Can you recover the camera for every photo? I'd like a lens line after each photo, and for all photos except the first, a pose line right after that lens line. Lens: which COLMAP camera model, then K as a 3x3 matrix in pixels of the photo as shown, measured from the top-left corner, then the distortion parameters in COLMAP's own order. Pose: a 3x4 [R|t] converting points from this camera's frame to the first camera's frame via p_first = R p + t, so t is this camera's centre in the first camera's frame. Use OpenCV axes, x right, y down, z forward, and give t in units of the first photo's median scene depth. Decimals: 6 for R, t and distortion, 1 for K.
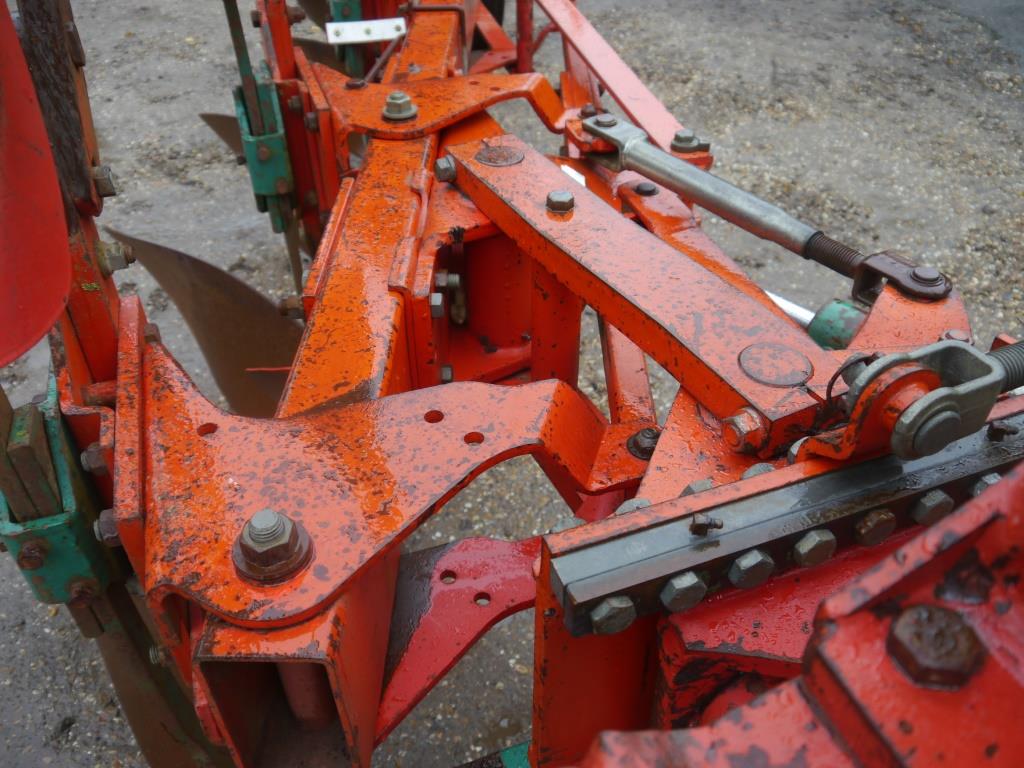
lens RADIAL K [[859.0, 0, 512.0], [0, 859.0, 384.0], [0, 0, 1]] dist [-0.017593, -0.004087]
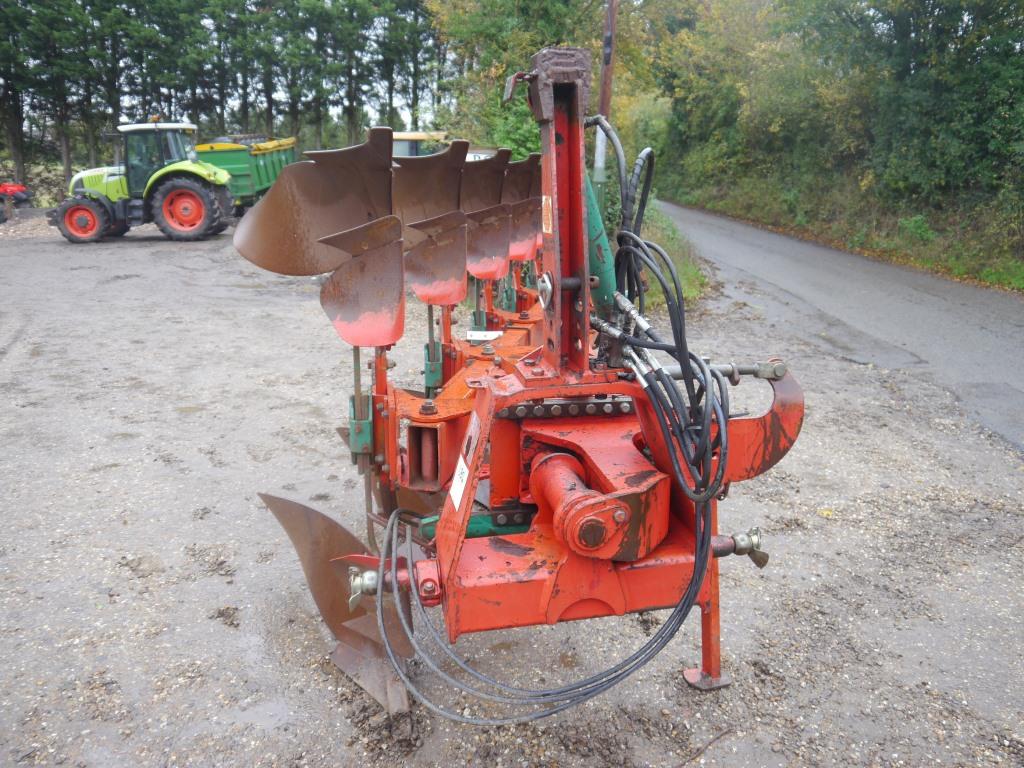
lens RADIAL K [[859.0, 0, 512.0], [0, 859.0, 384.0], [0, 0, 1]] dist [-0.017593, -0.004087]
pose [[0.986005, 0.059154, -0.155866, 0.108918], [-0.117954, 0.908239, -0.401484, 0.249704], [0.117814, 0.414250, 0.902506, -0.400583]]
